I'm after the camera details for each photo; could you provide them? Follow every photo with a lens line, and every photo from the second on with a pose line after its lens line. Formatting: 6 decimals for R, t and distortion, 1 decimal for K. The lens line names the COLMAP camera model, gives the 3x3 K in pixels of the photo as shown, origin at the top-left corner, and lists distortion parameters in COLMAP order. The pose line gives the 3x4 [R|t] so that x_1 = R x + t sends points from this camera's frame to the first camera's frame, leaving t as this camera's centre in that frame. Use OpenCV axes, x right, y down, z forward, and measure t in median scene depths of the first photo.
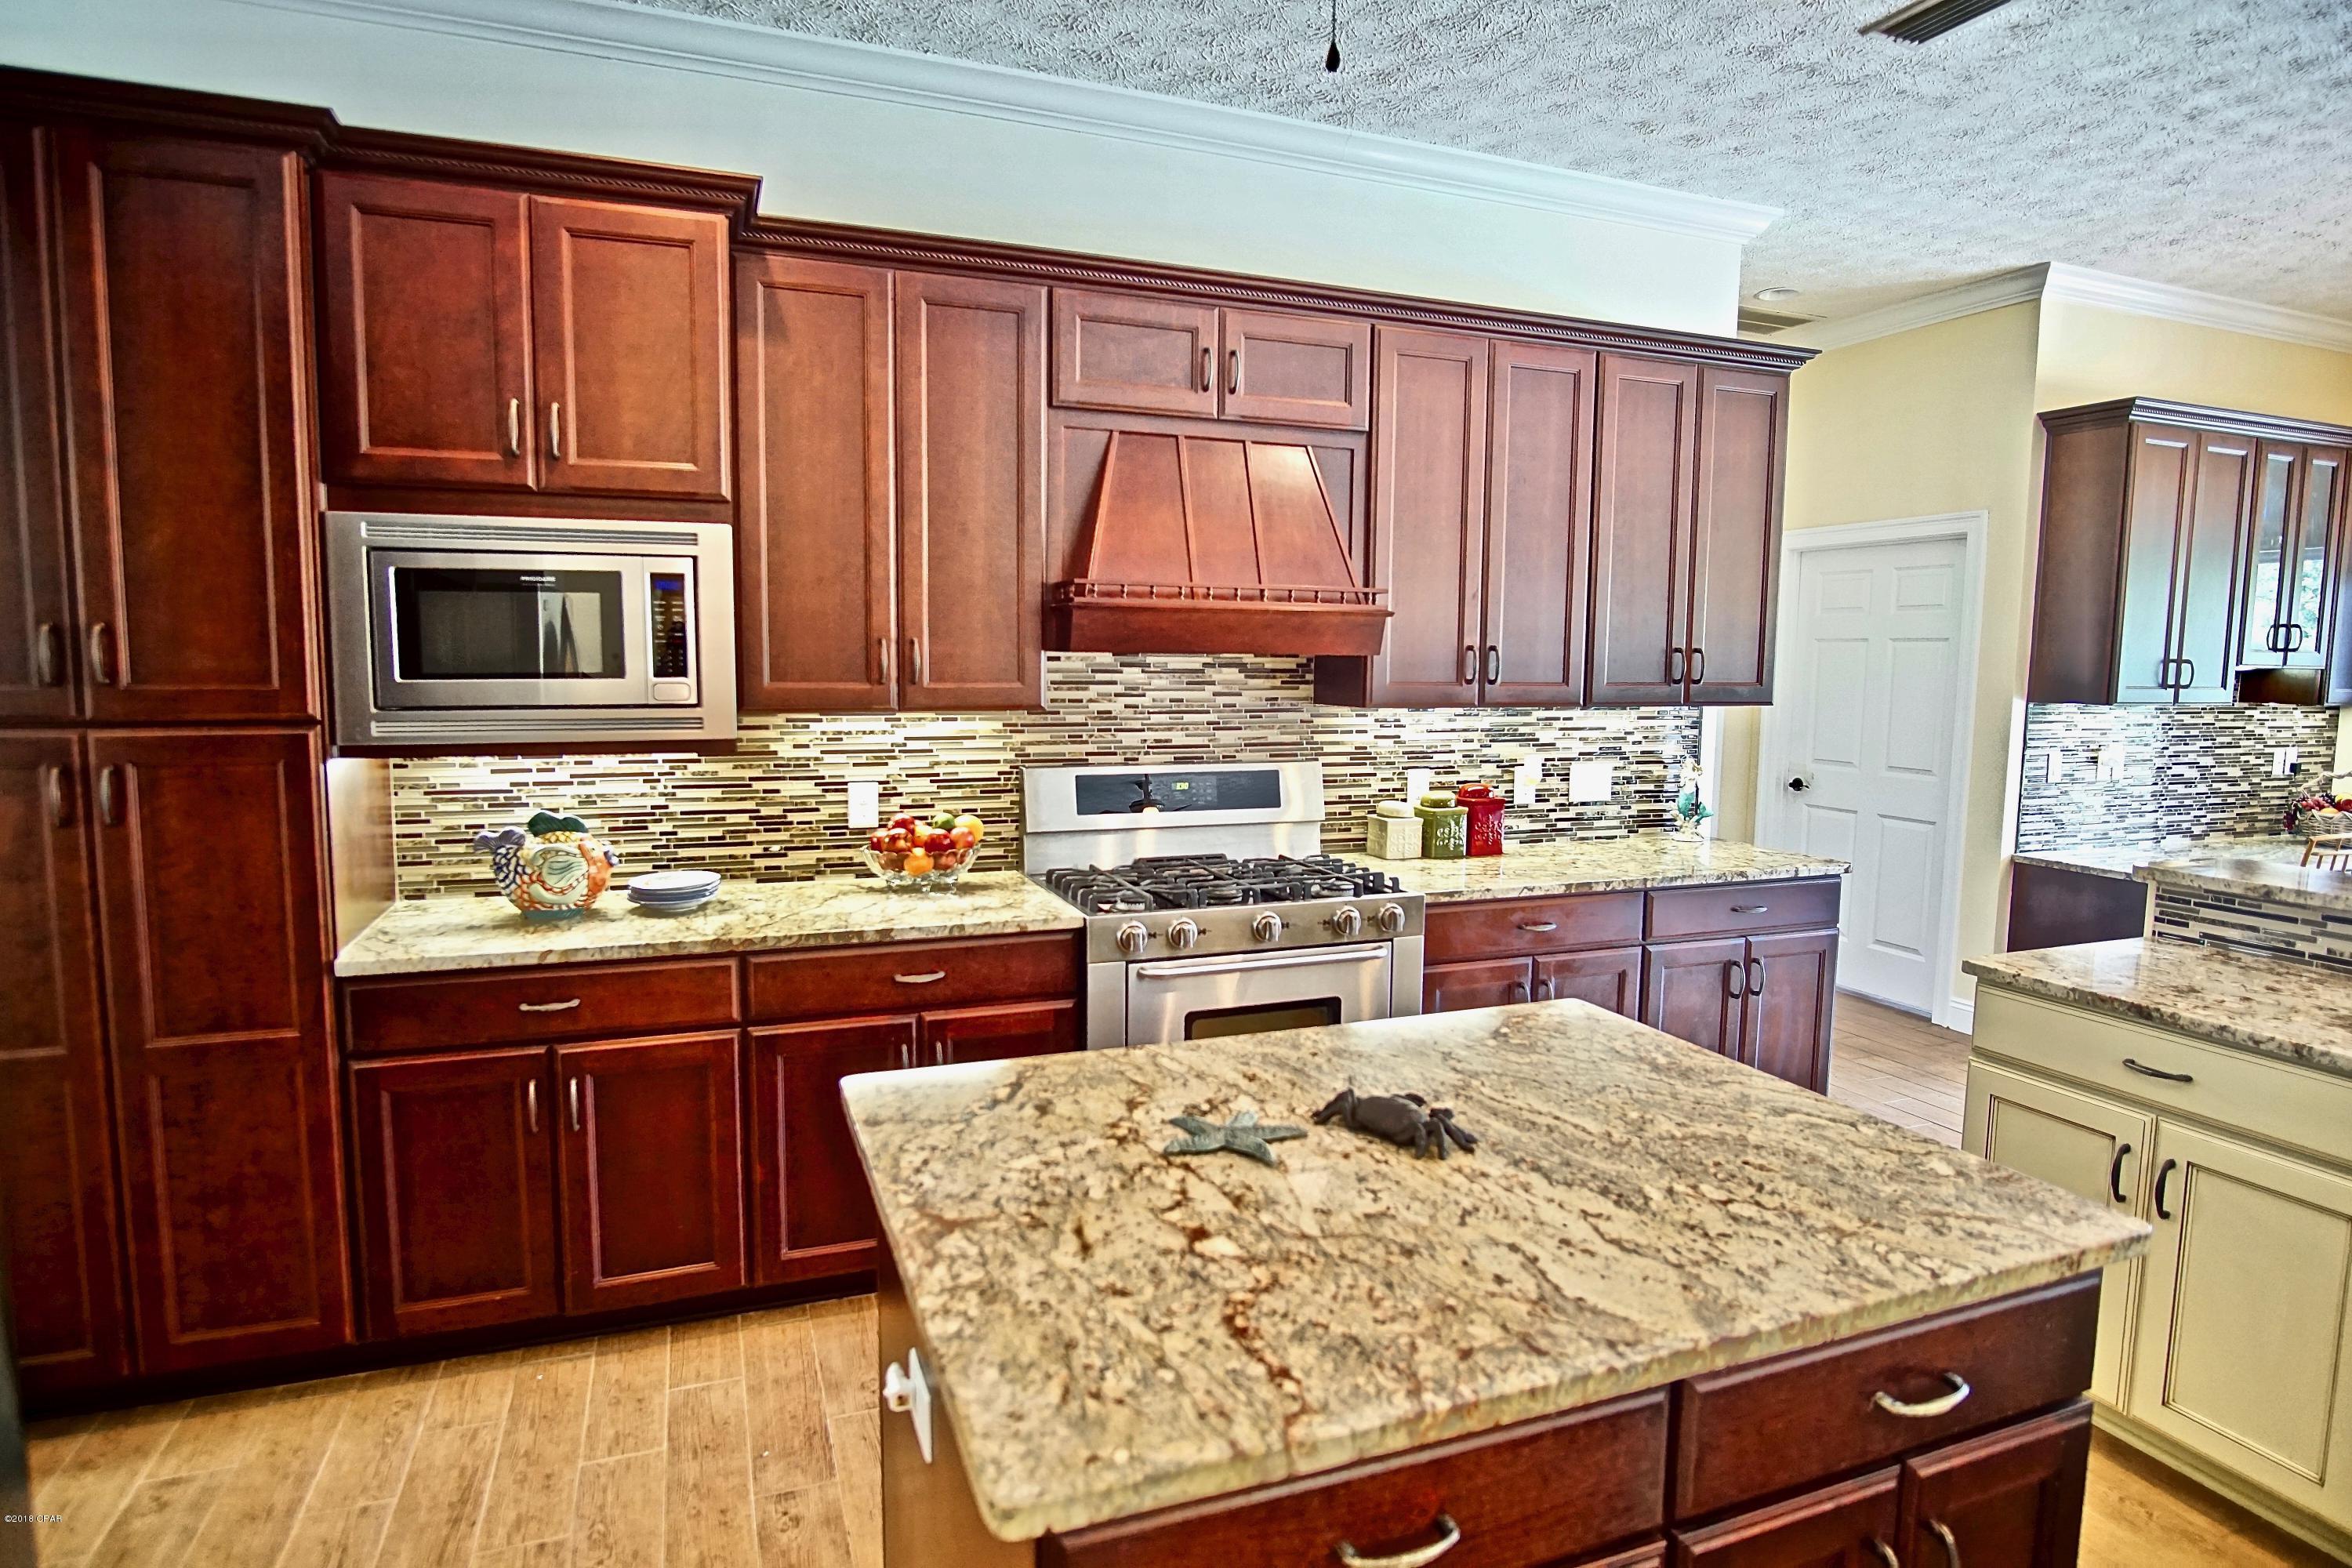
lens RADIAL K [[1251.8, 0, 1176.0], [0, 1251.8, 784.0], [0, 0, 1]] dist [-0.037484, 0.010686]
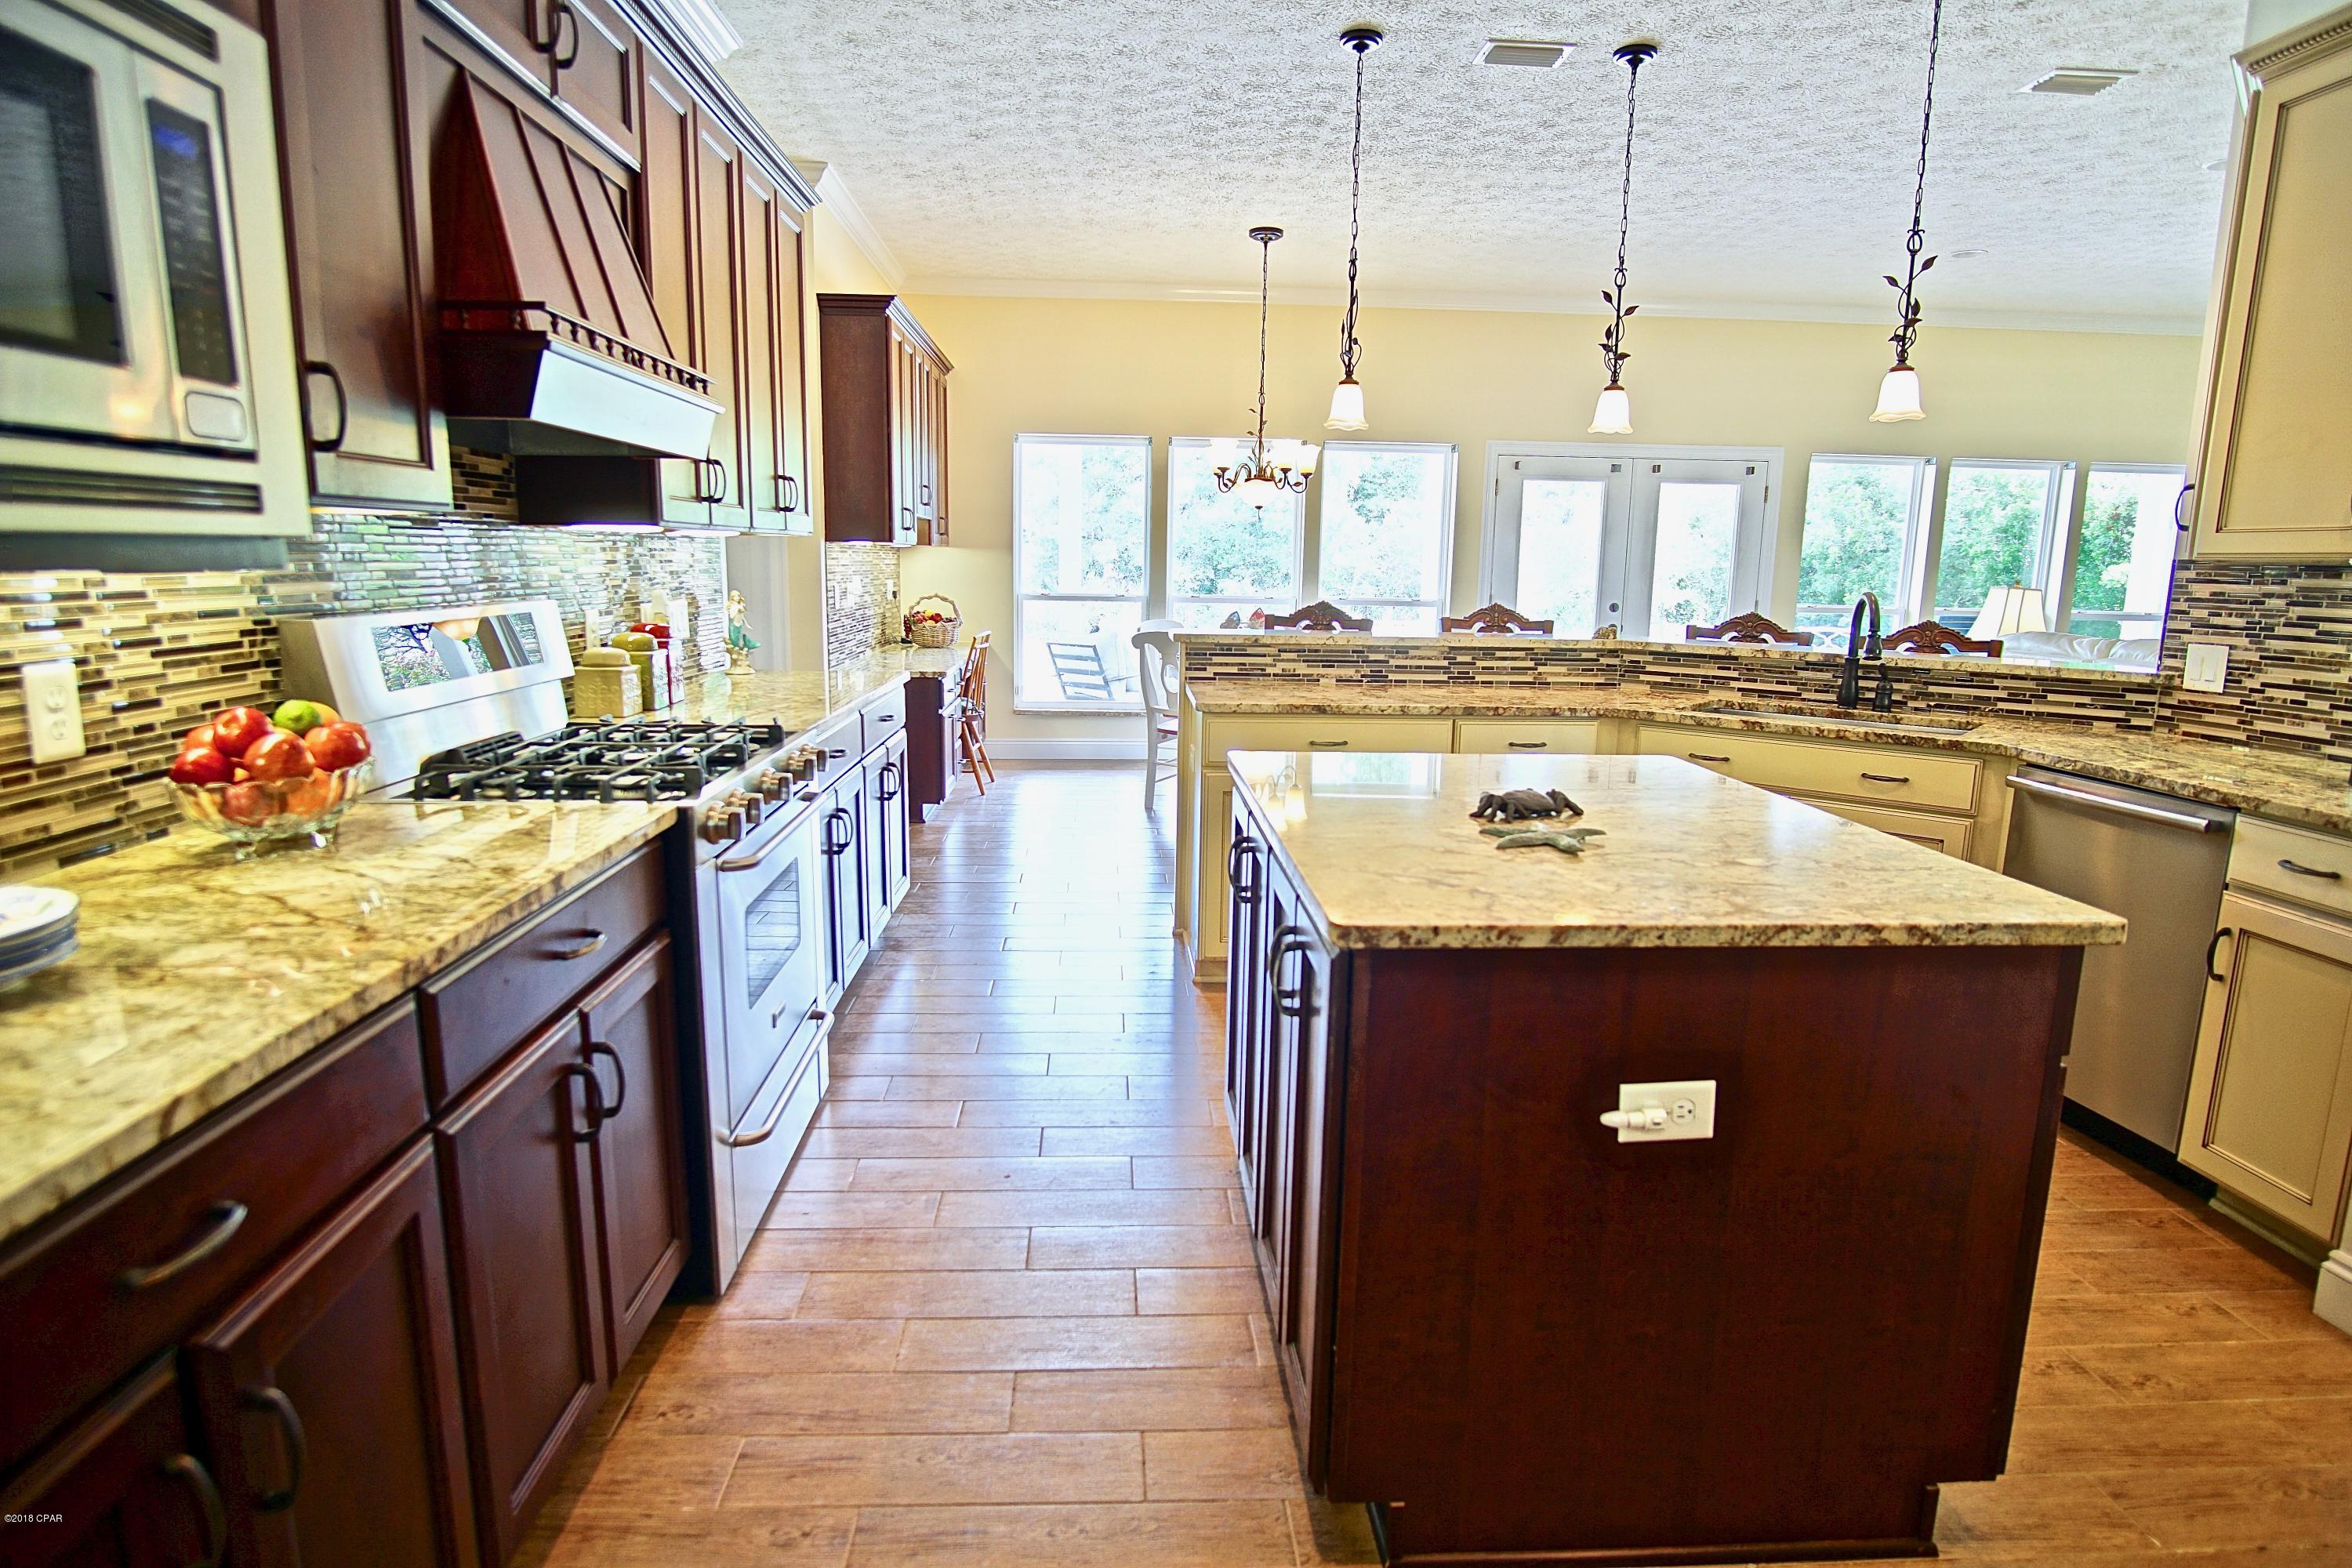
lens RADIAL K [[1251.8, 0, 1176.0], [0, 1251.8, 784.0], [0, 0, 1]] dist [-0.037484, 0.010686]
pose [[0.305604, -0.174294, 0.936070, -0.560716], [0.085347, 0.984160, 0.155385, 0.008150], [-0.948326, 0.032404, 0.315639, 0.452577]]
